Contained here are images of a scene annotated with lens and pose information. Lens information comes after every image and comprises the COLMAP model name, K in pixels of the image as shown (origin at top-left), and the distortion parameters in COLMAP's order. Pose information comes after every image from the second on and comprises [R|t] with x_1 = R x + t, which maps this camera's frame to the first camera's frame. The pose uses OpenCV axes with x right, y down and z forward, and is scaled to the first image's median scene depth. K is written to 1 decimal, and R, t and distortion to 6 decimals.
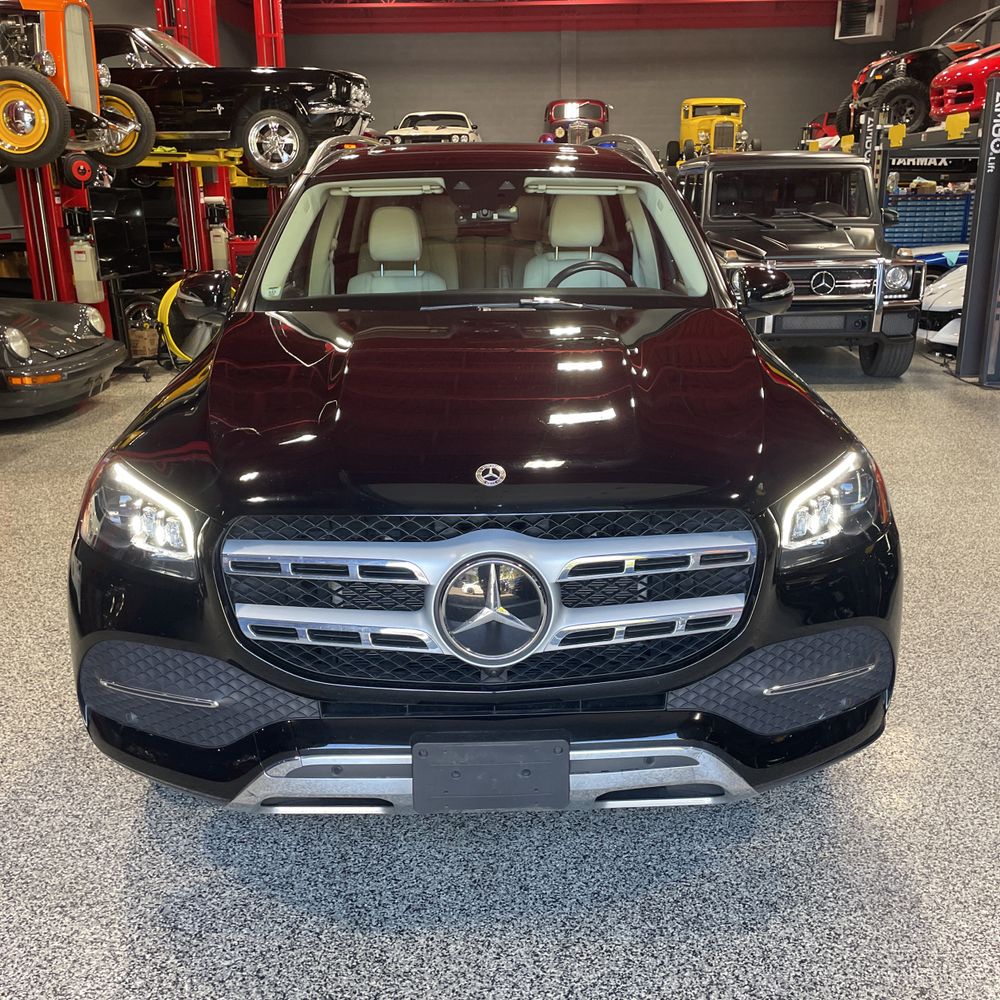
lens RADIAL K [[1013.9, 0, 514.7], [0, 1013.9, 492.1], [0, 0, 1]] dist [0.031484, 0.000000]
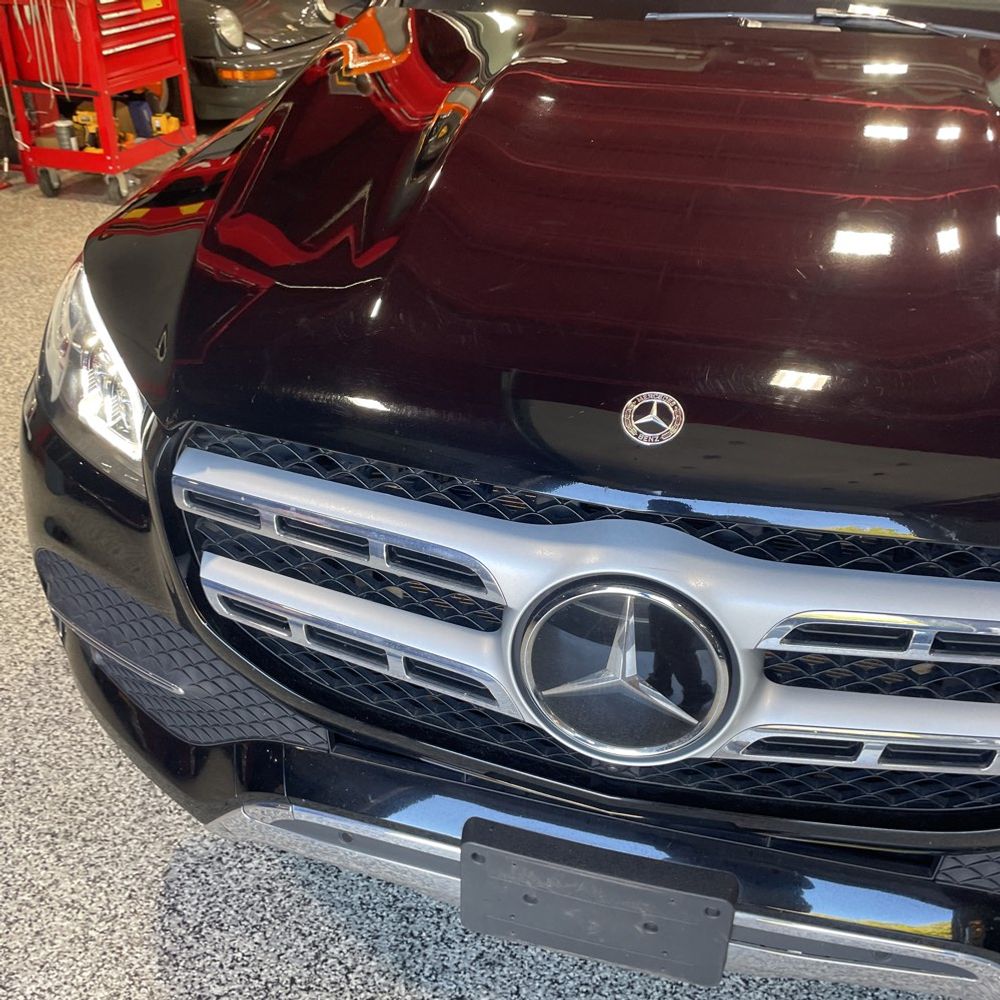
lens RADIAL K [[1013.9, 0, 510.5], [0, 1013.9, 503.8], [0, 0, 1]] dist [0.031484, 0.000000]
pose [[0.959901, 0.168588, -0.223982, 0.019546], [-0.101440, 0.953708, 0.283110, -0.085180], [0.261342, -0.249037, 0.932567, 0.421916]]
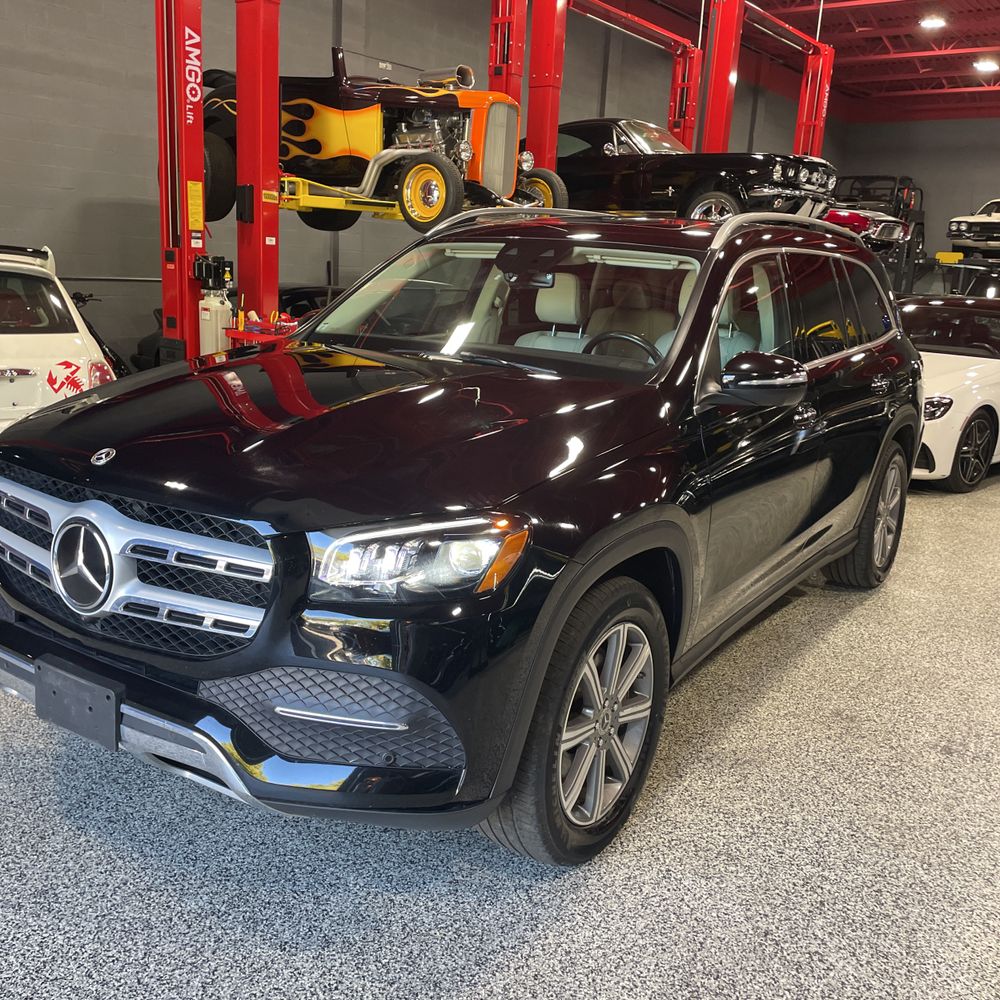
lens RADIAL K [[1013.9, 0, 494.5], [0, 1013.9, 489.4], [0, 0, 1]] dist [0.031484, 0.000000]
pose [[0.813217, 0.175893, -0.554744, 0.842527], [-0.219462, 0.975542, -0.012402, -0.054029], [0.538994, 0.131831, 0.831929, 0.187420]]
